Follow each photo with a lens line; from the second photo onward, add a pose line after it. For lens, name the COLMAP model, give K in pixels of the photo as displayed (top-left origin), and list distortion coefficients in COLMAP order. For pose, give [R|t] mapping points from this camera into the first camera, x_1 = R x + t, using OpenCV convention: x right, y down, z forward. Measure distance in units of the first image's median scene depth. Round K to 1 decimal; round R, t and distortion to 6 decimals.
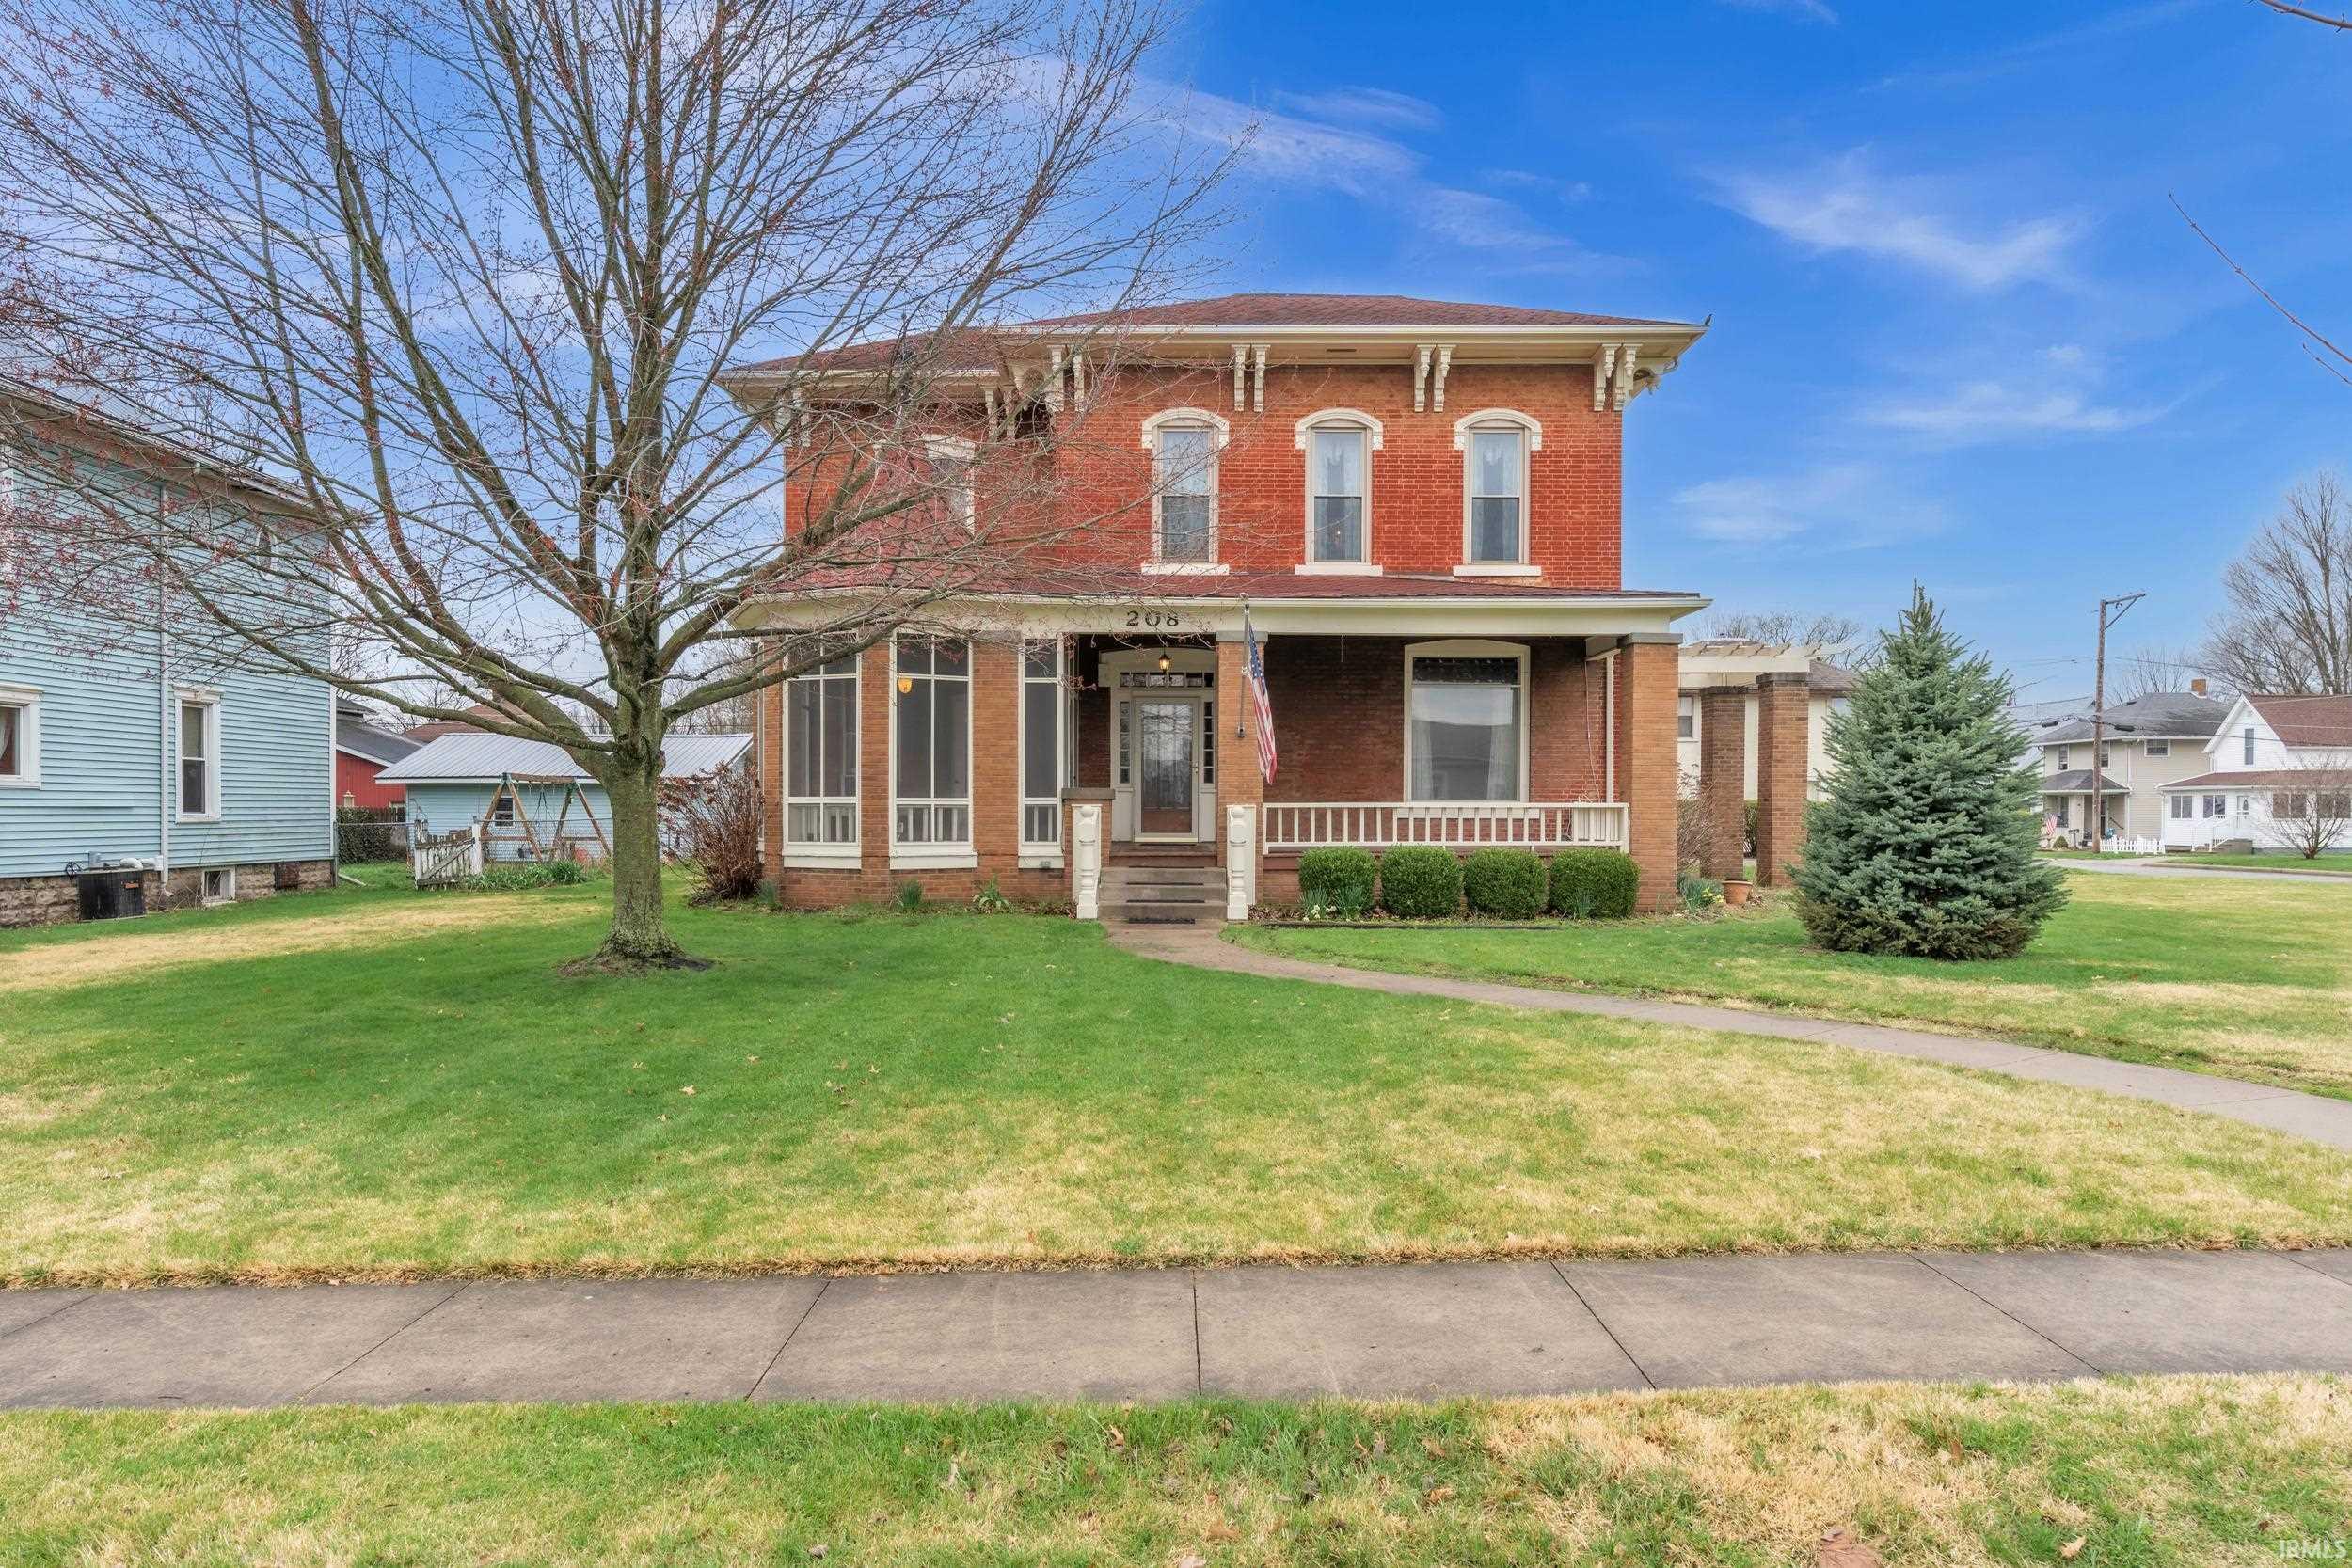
lens RADIAL K [[1061.1, 0, 1187.4], [0, 1061.1, 771.3], [0, 0, 1]] dist [-0.001624, 0.000654]
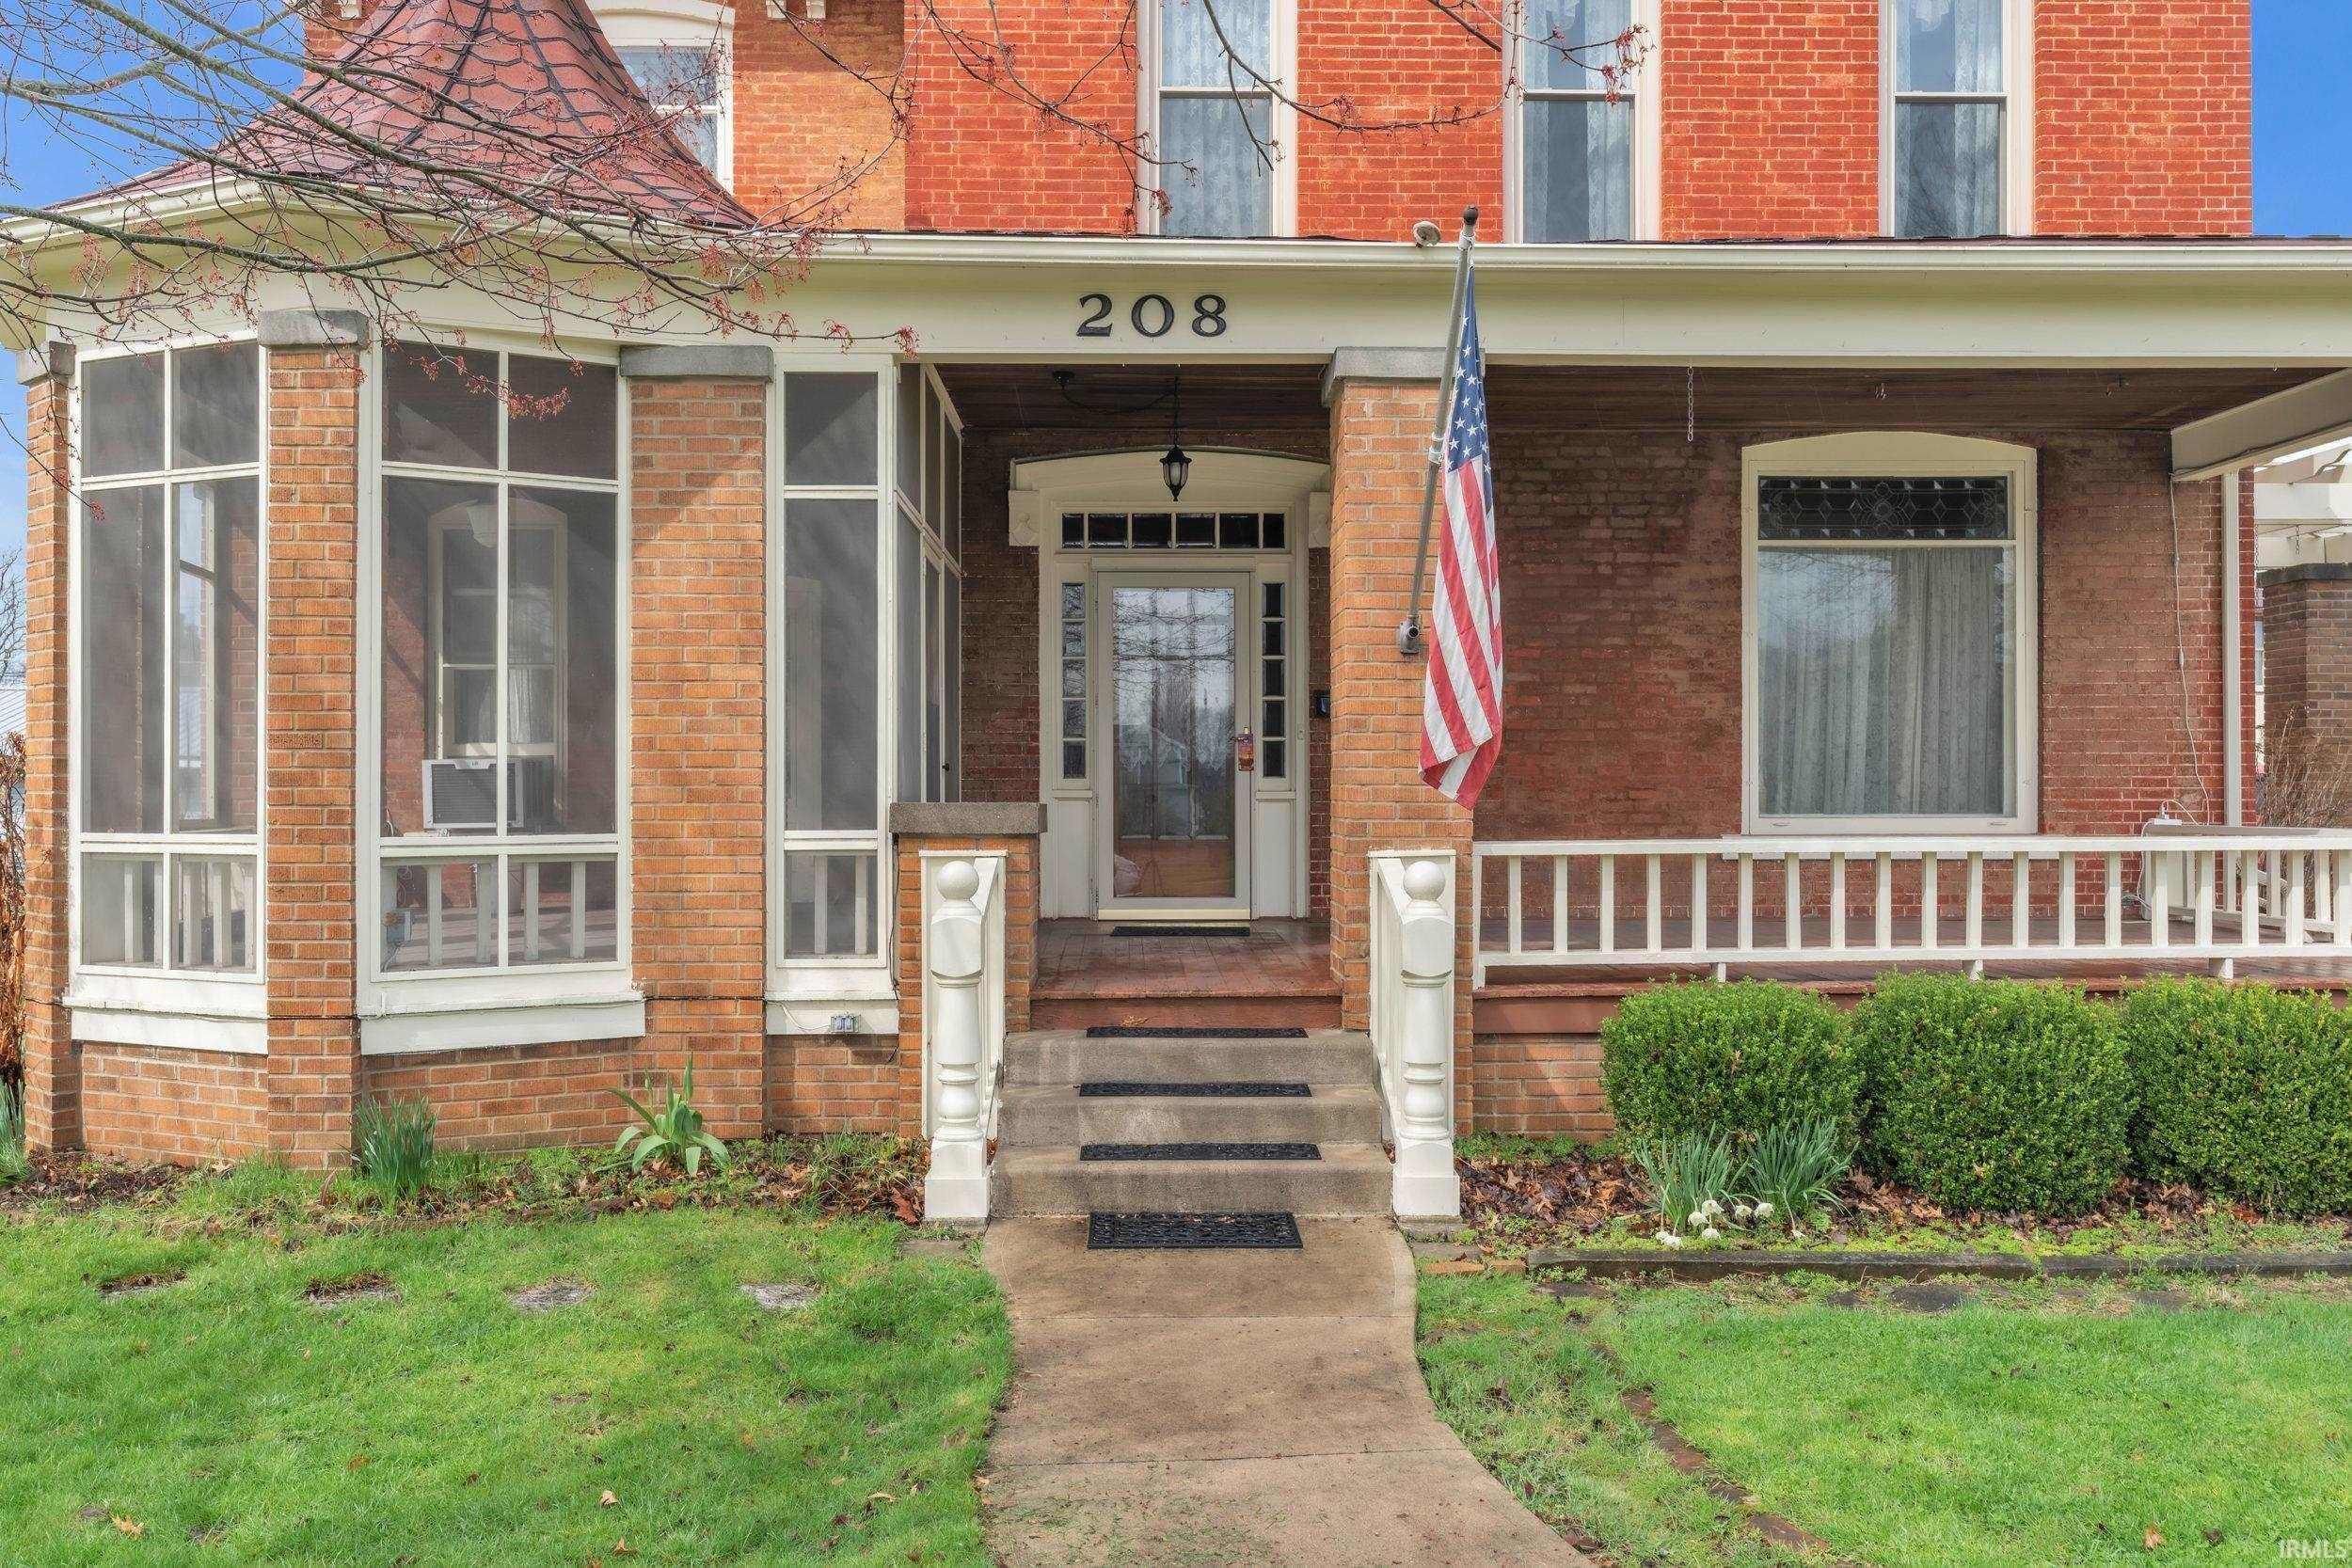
lens RADIAL K [[1829.2, 0, 1181.2], [0, 1829.2, 747.6], [0, 0, 1]] dist [0.001058, 0.002046]
pose [[0.999992, -0.003965, -0.000615, -0.023620], [0.003966, 0.999991, 0.001153, -0.002438], [0.000610, -0.001155, 0.999999, 0.401441]]
